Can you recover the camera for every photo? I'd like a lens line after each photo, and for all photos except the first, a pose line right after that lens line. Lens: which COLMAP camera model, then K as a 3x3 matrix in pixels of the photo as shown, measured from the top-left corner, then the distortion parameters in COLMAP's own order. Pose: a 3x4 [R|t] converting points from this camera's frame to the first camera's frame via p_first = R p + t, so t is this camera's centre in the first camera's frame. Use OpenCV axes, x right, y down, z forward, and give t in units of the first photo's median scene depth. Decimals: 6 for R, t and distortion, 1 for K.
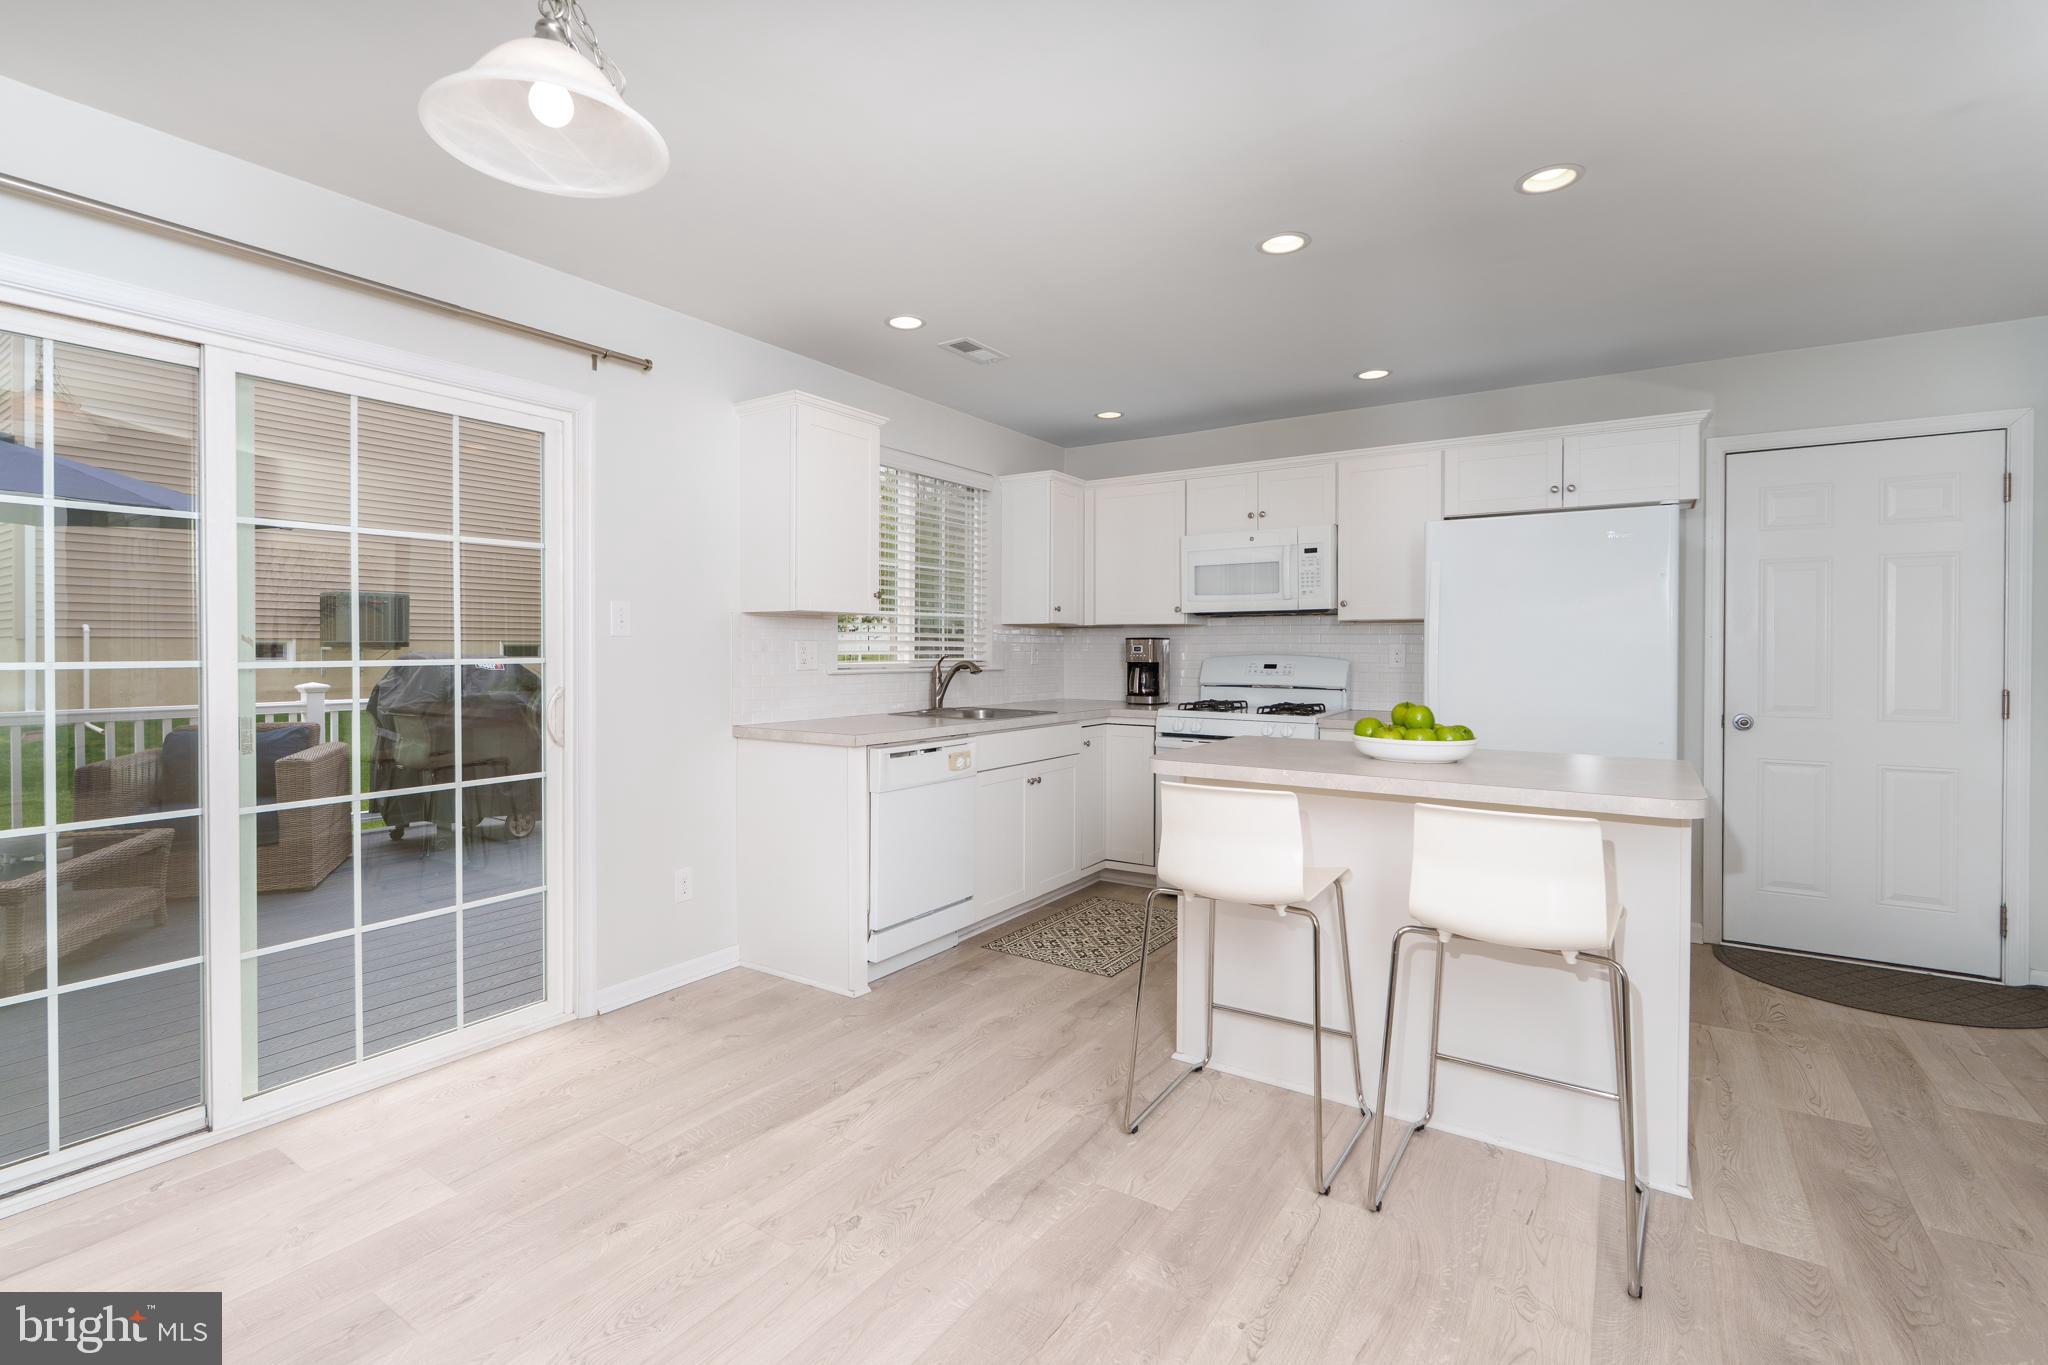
lens RADIAL K [[928.3, 0, 1007.7], [0, 928.3, 659.9], [0, 0, 1]] dist [-0.000261, 0.000462]
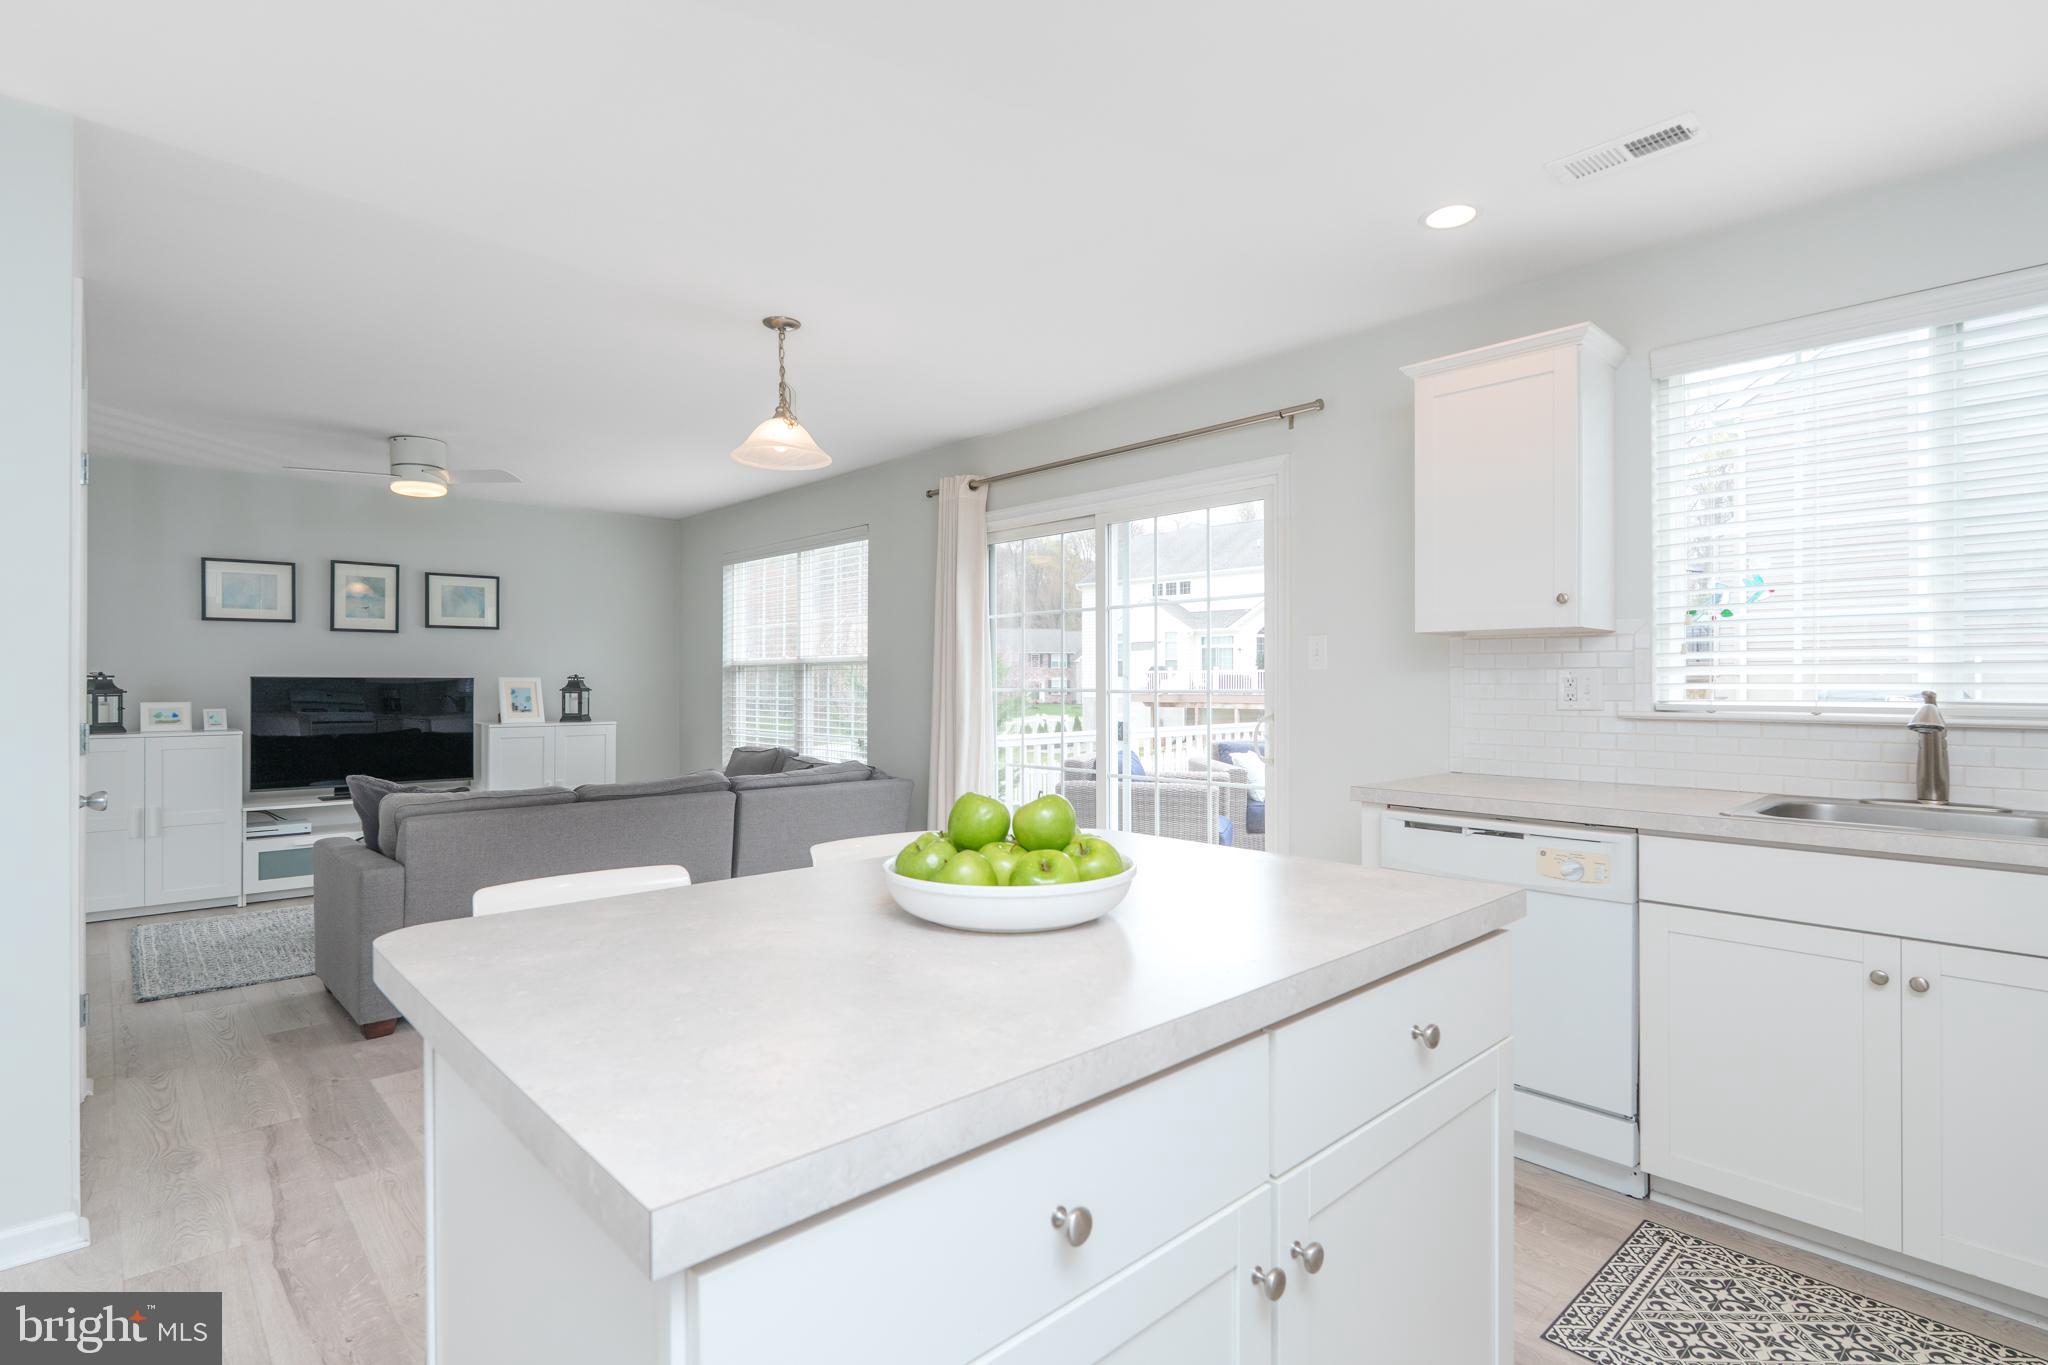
lens RADIAL K [[1005.5, 0, 1024.0], [0, 1005.5, 682.5], [0, 0, 1]] dist [0.001395, -0.000055]
pose [[-0.241984, -0.002617, -0.970277, 0.537264], [-0.011144, 0.999938, 0.000082, -0.004683], [0.970216, 0.010833, -0.241998, 0.659464]]
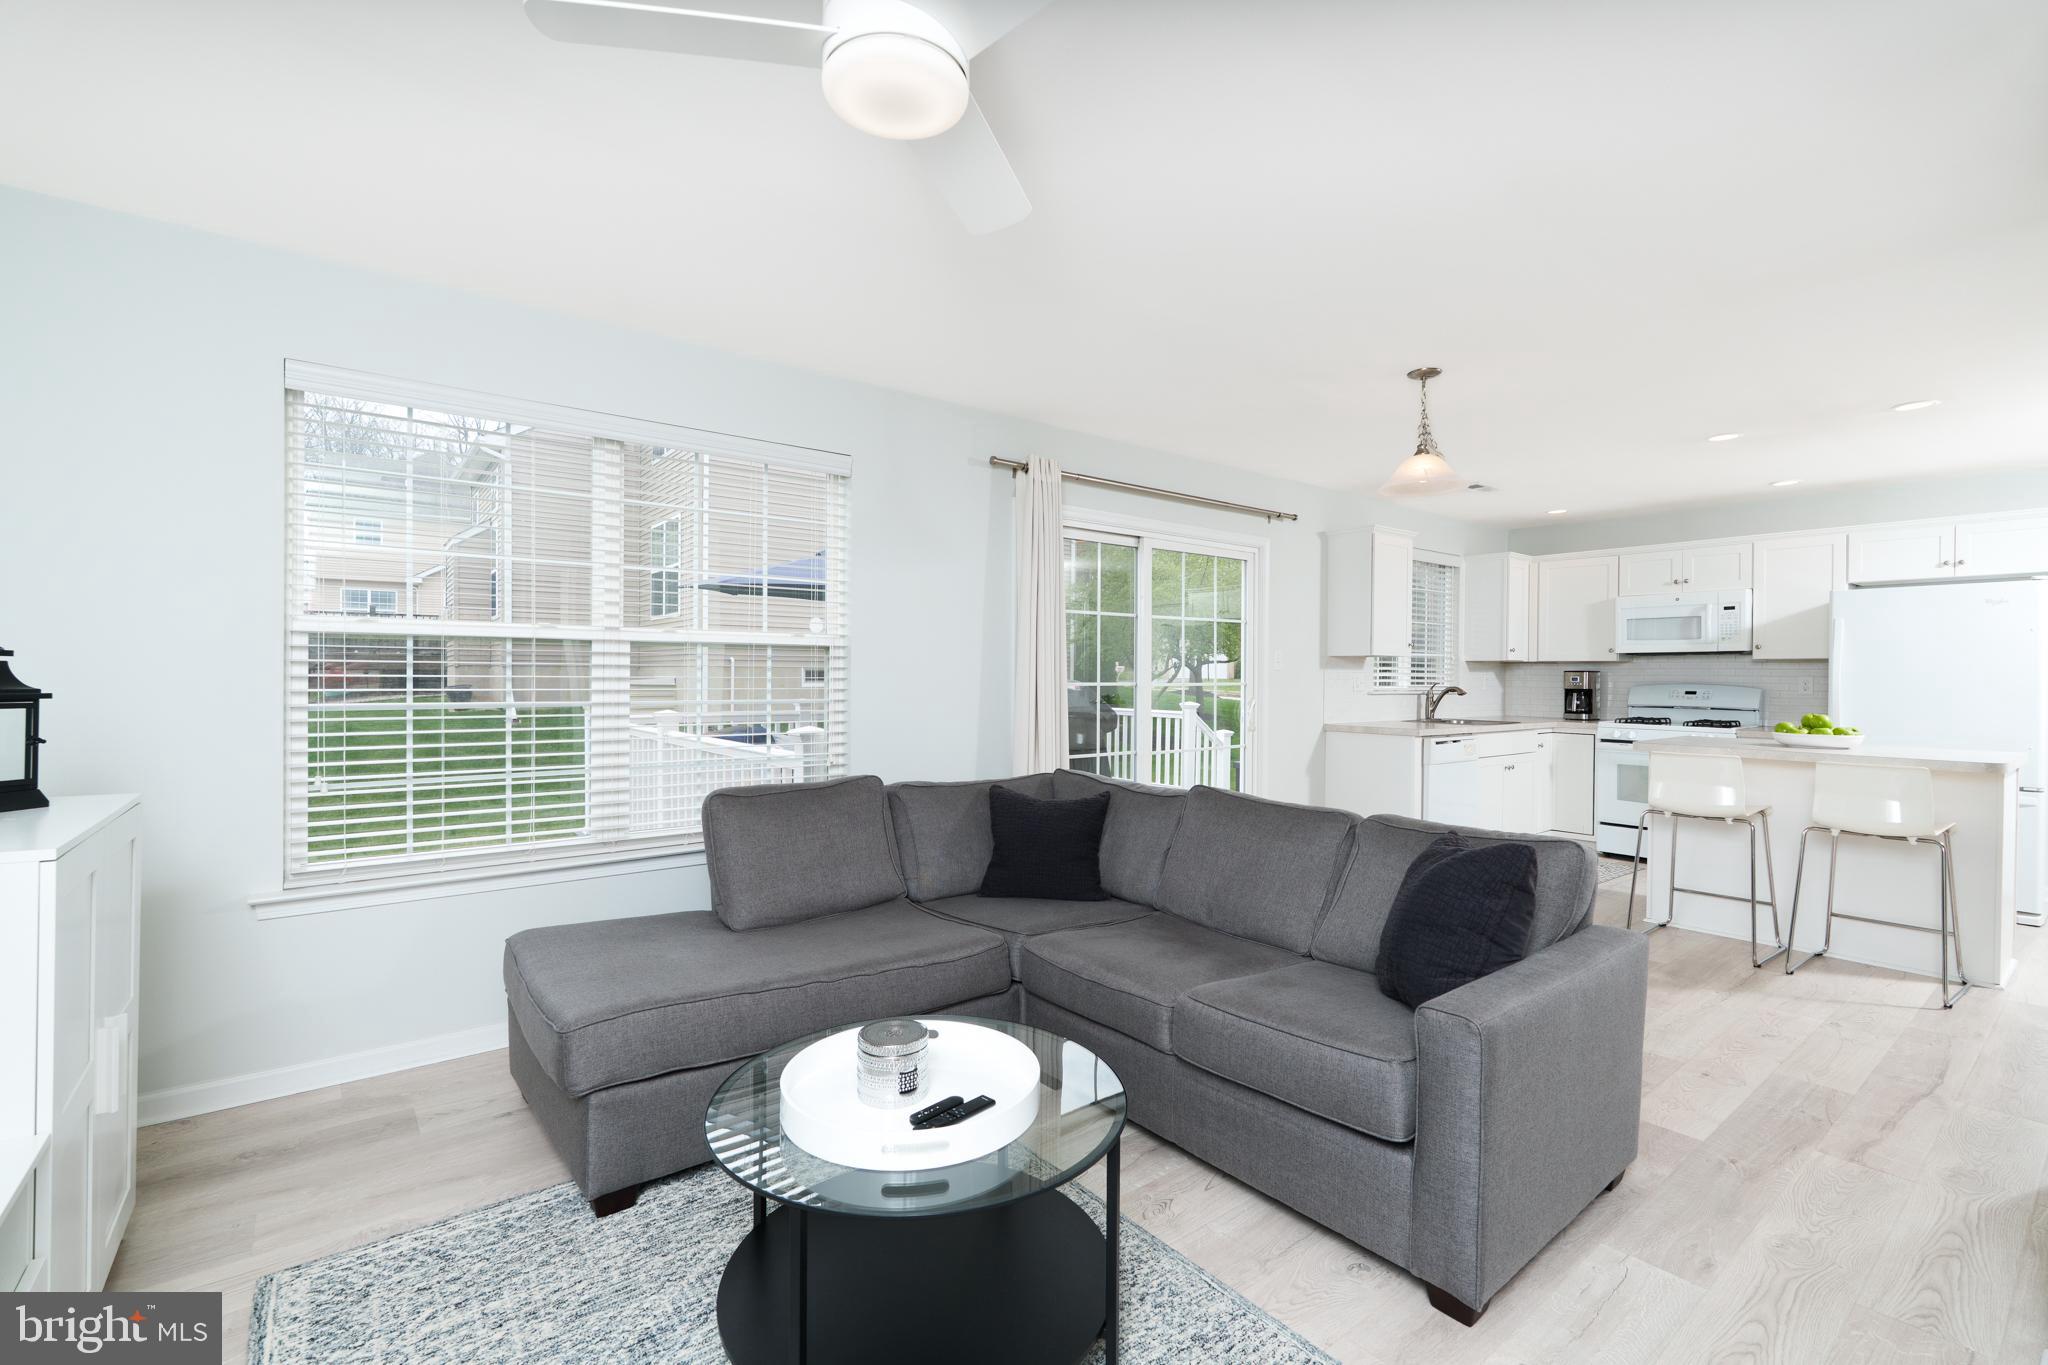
lens RADIAL K [[912.2, 0, 1023.5], [0, 912.2, 678.3], [0, 0, 1]] dist [0.000423, -0.000313]
pose [[0.951985, 0.005481, -0.306095, -0.245510], [-0.008626, 0.999923, -0.008920, 0.006664], [0.306023, 0.011132, 0.951959, -0.583031]]
